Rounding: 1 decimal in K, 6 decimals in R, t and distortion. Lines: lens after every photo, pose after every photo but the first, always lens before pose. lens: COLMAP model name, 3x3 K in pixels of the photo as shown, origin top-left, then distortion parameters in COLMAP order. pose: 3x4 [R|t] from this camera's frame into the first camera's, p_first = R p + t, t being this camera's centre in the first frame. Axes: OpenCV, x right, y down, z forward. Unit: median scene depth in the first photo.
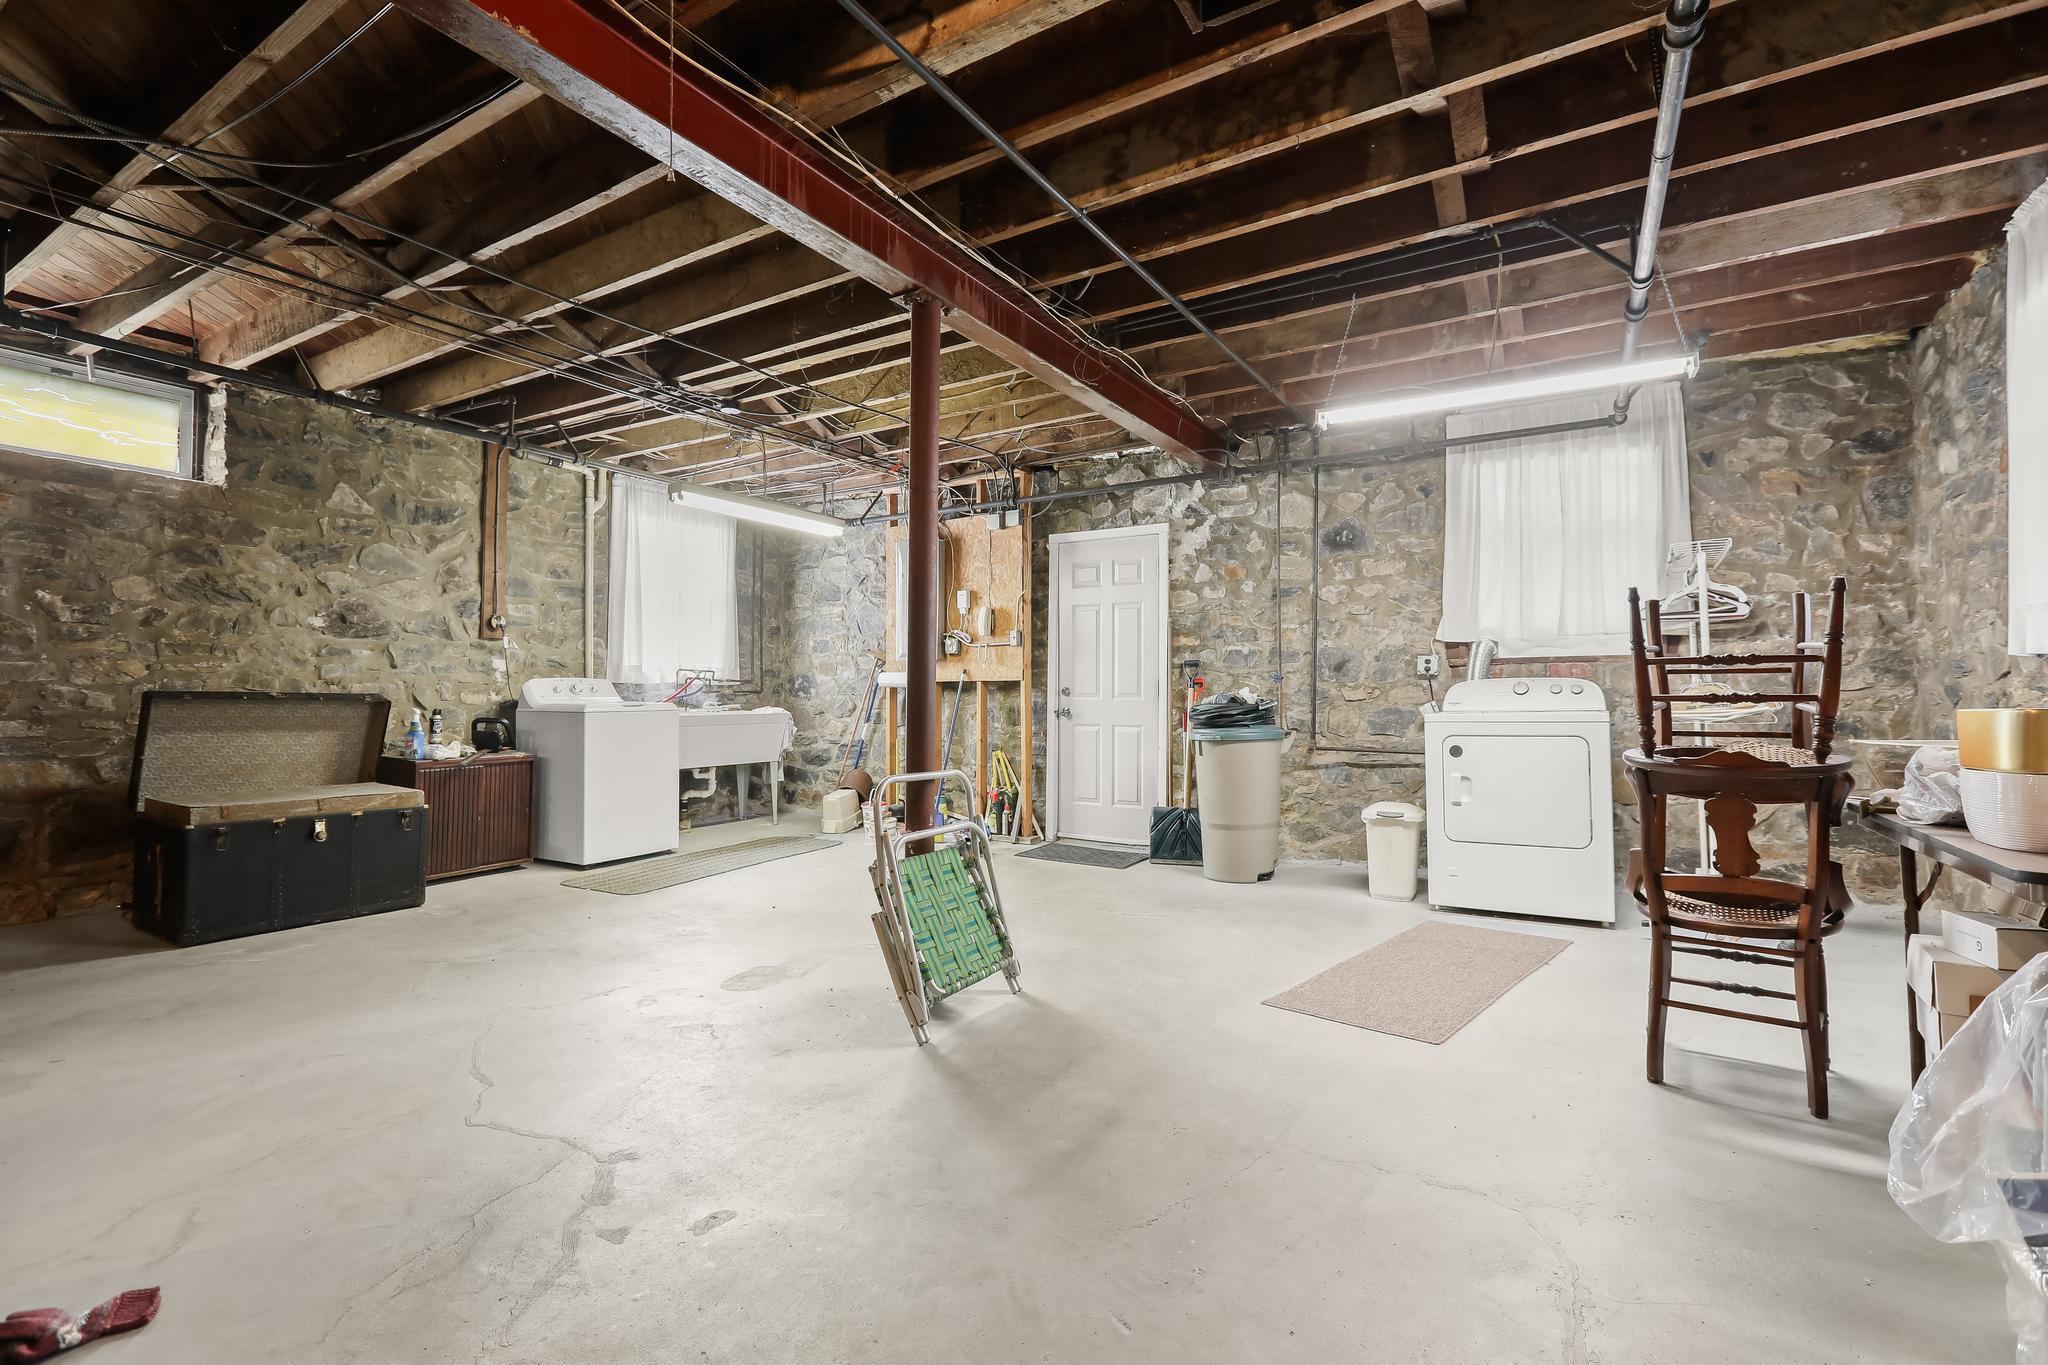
lens RADIAL K [[952.5, 0, 1018.3], [0, 952.5, 691.2], [0, 0, 1]] dist [-0.000078, 0.001002]
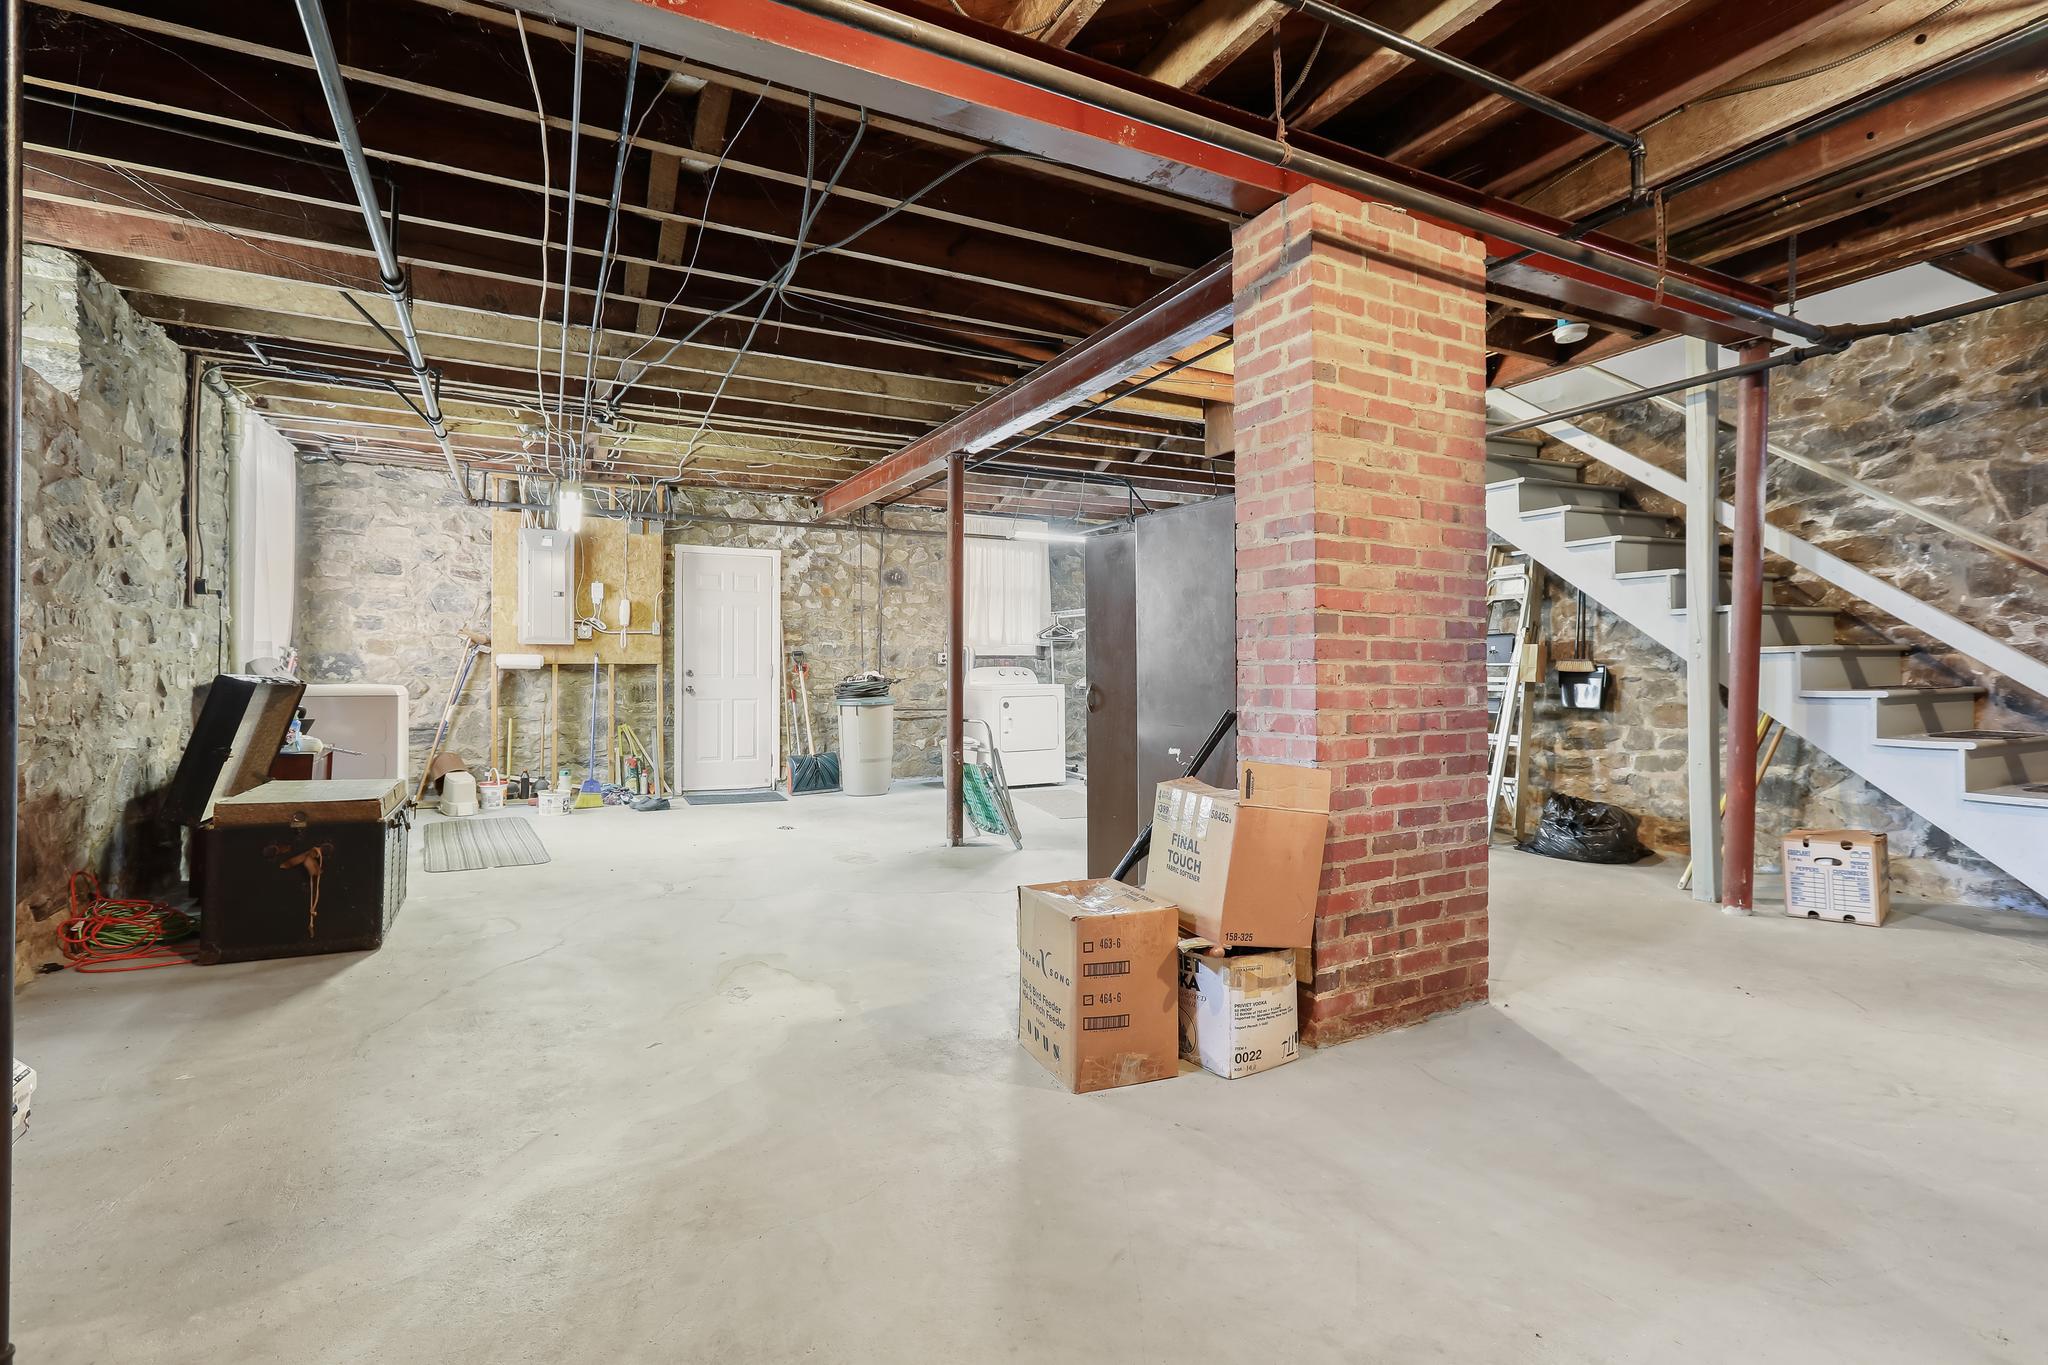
lens RADIAL K [[952.5, 0, 1018.3], [0, 952.5, 691.2], [0, 0, 1]] dist [-0.000078, 0.001002]
pose [[0.519090, -0.014380, 0.854599, -0.850103], [-0.003201, 0.999819, 0.018768, -0.000793], [-0.854714, -0.012478, 0.518949, -0.007333]]
